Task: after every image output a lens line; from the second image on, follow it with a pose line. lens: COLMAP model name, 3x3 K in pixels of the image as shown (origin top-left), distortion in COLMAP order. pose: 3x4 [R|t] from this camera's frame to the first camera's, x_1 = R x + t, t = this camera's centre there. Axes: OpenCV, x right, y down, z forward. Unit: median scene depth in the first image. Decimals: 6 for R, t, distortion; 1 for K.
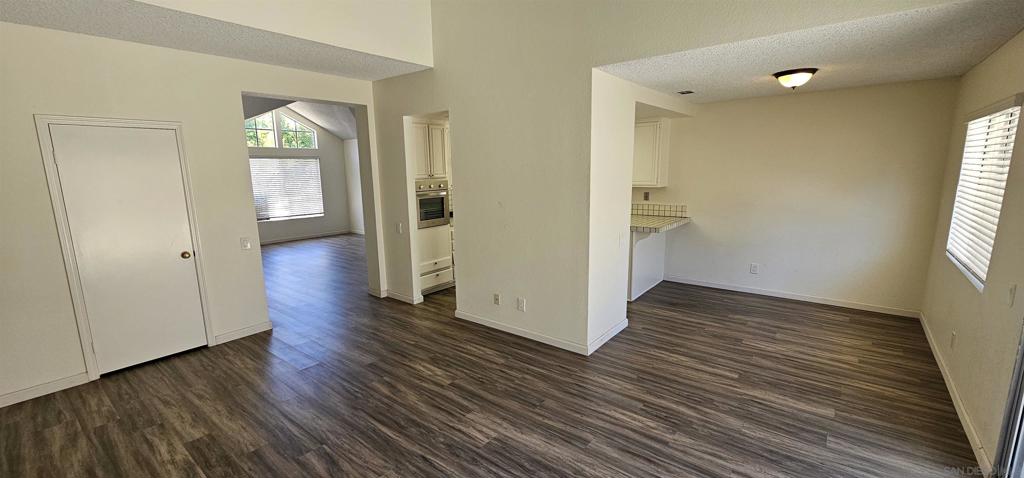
lens RADIAL K [[420.4, 0, 514.1], [0, 420.4, 239.8], [0, 0, 1]] dist [0.001068, -0.000745]
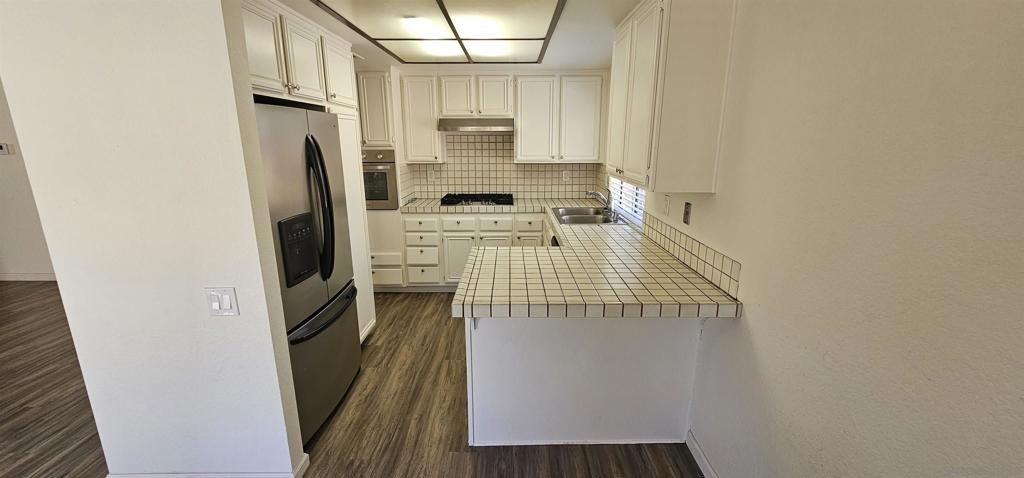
lens RADIAL K [[420.4, 0, 513.1], [0, 420.4, 240.2], [0, 0, 1]] dist [0.001068, -0.000745]
pose [[0.620321, 0.200538, -0.758279, 0.812984], [-0.142791, 0.979481, 0.142225, -0.177474], [0.771241, 0.020050, 0.636227, 1.028502]]
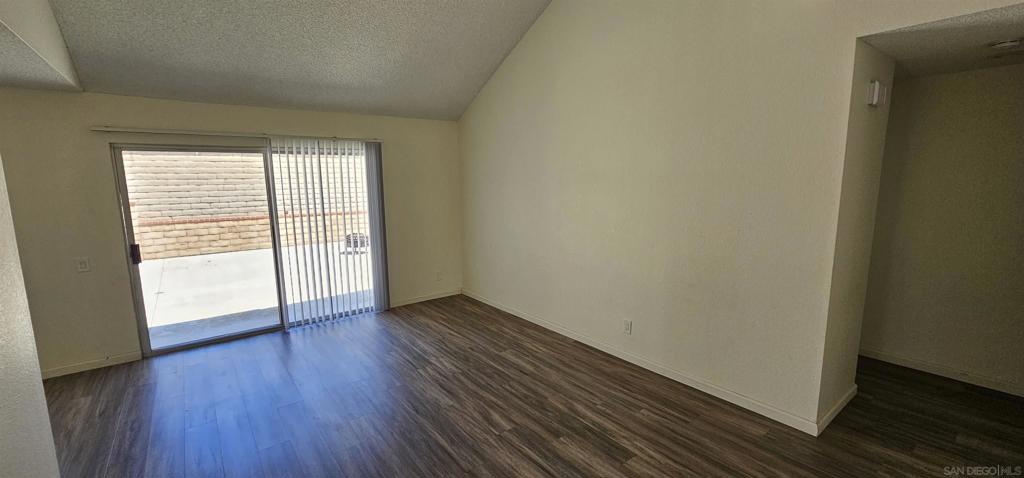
lens RADIAL K [[420.4, 0, 511.5], [0, 420.4, 240.7], [0, 0, 1]] dist [0.001068, -0.000745]
pose [[-0.971172, -0.008748, 0.238218, -0.498158], [0.066843, 0.949241, 0.307365, -0.208214], [-0.228816, 0.314428, -0.921292, 1.232392]]
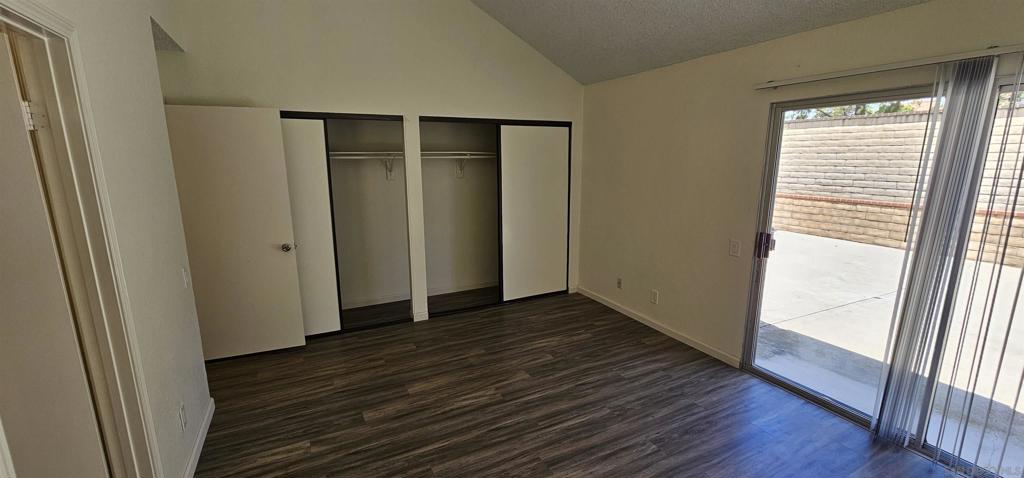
lens RADIAL K [[420.4, 0, 509.0], [0, 420.4, 243.2], [0, 0, 1]] dist [0.001068, -0.000745]
pose [[0.453844, -0.164405, 0.875783, -0.293280], [0.146520, 0.983223, 0.108645, -0.087562], [-0.878952, 0.079012, 0.470319, 0.558454]]
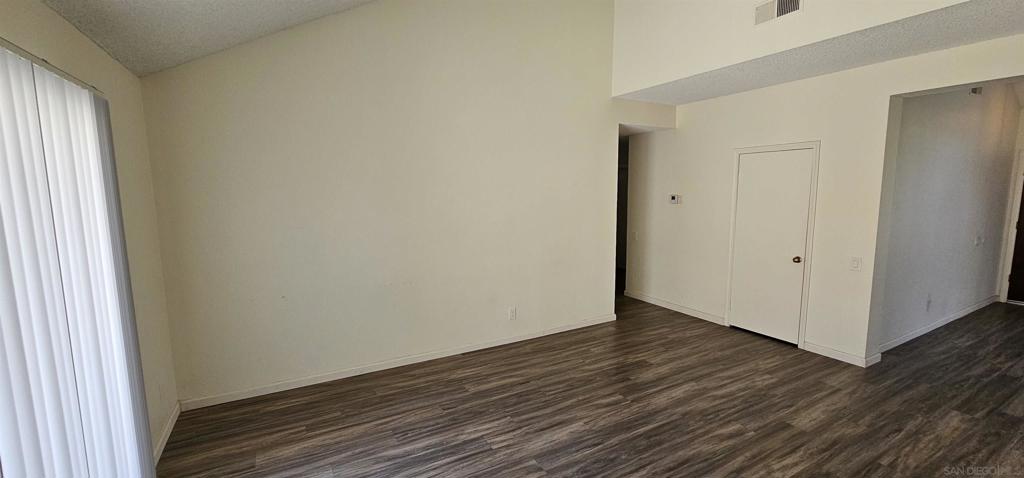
lens RADIAL K [[420.4, 0, 510.3], [0, 420.4, 237.1], [0, 0, 1]] dist [0.001068, -0.000745]
pose [[-0.380747, 0.127295, -0.915875, 0.537349], [-0.143835, 0.970270, 0.194650, -0.131889], [0.913424, 0.205847, -0.351118, 0.683531]]
